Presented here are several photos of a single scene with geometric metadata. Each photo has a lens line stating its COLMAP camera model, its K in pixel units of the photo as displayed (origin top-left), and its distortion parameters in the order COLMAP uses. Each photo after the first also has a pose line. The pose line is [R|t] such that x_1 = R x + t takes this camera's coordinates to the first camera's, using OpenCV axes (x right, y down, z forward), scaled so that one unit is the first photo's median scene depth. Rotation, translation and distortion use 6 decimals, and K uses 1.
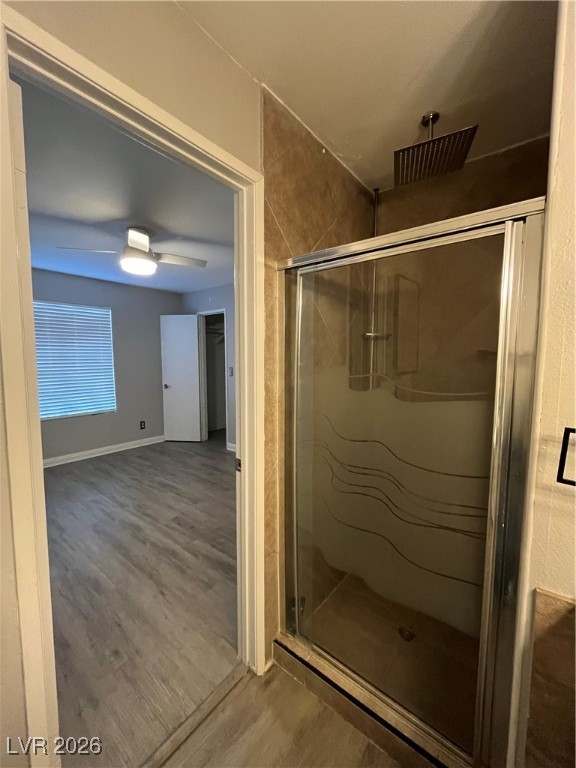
lens RADIAL K [[309.7, 0, 287.4], [0, 309.7, 383.0], [0, 0, 1]] dist [-0.009269, 0.000346]
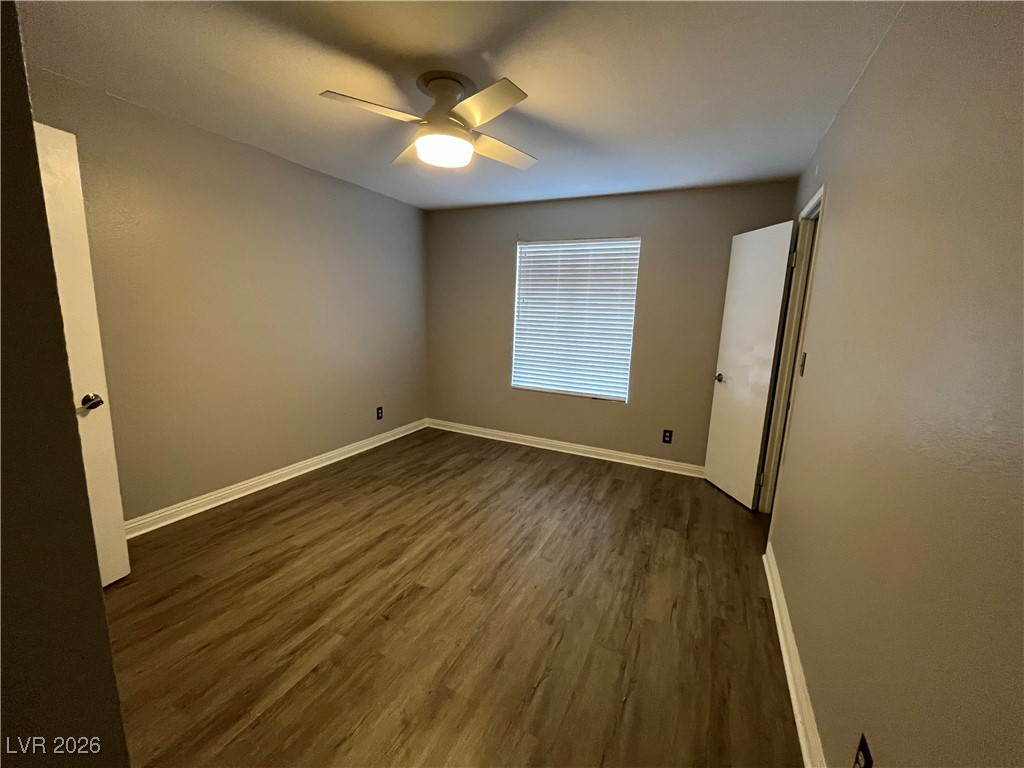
lens RADIAL K [[412.9, 0, 512.0], [0, 412.9, 384.4], [0, 0, 1]] dist [-0.009269, 0.000346]
pose [[0.218332, 0.174509, -0.960145, 0.262428], [-0.114601, 0.981658, 0.152360, -0.058269], [0.969122, 0.076769, 0.234326, 0.702148]]
